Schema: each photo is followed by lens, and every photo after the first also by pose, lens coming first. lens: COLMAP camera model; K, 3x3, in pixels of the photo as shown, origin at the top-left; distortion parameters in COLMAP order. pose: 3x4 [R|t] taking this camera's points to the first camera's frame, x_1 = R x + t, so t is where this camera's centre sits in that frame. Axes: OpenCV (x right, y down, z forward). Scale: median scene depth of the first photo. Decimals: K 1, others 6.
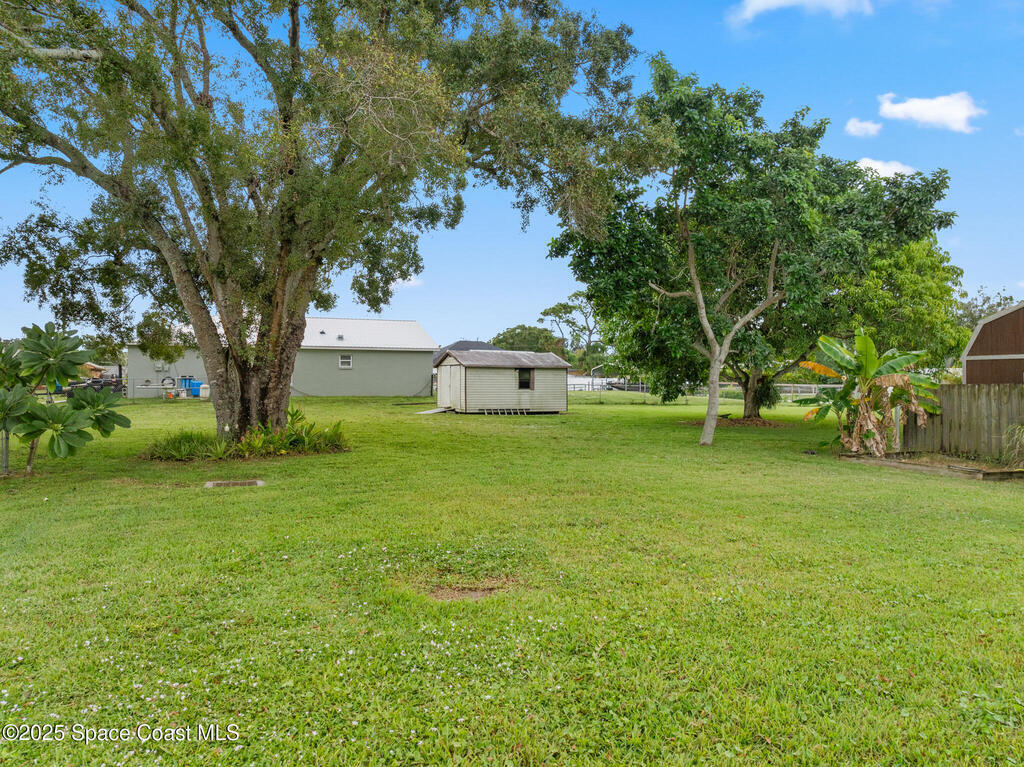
lens RADIAL K [[721.6, 0, 516.0], [0, 721.6, 380.4], [0, 0, 1]] dist [-0.048198, 0.020140]
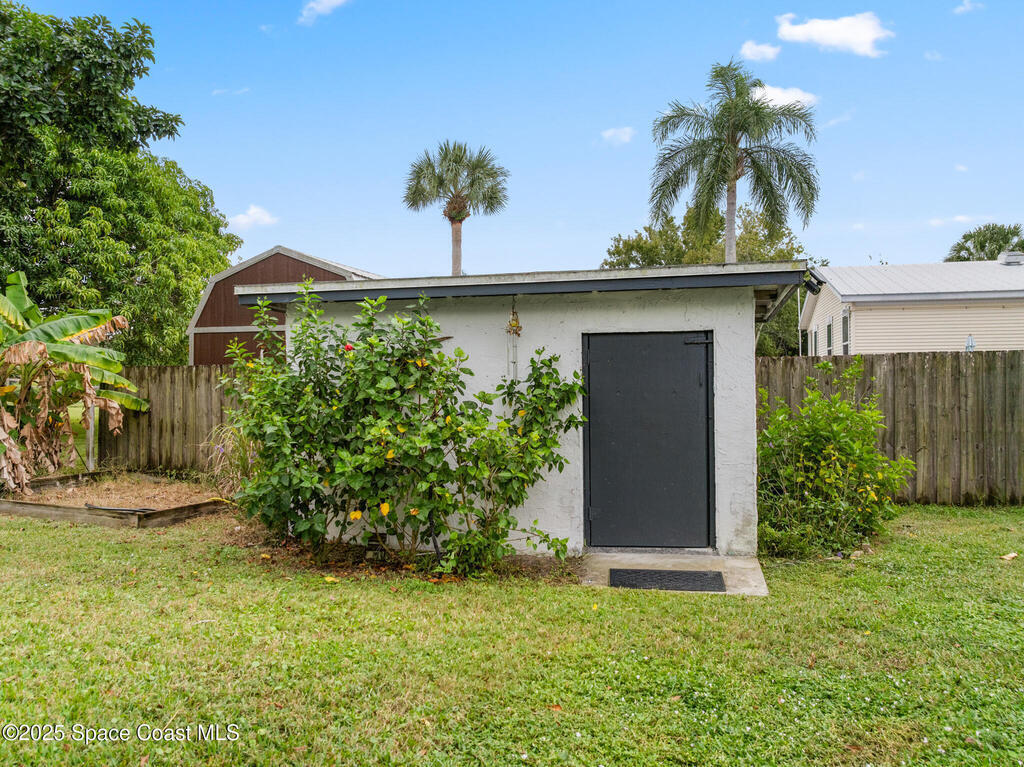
lens RADIAL K [[721.6, 0, 509.0], [0, 721.6, 382.6], [0, 0, 1]] dist [-0.048198, 0.020140]
pose [[0.667681, 0.001634, 0.744445, 0.319949], [-0.002454, 0.999997, 0.000006, 0.019383], [-0.744443, -0.001831, 0.667683, 0.302444]]
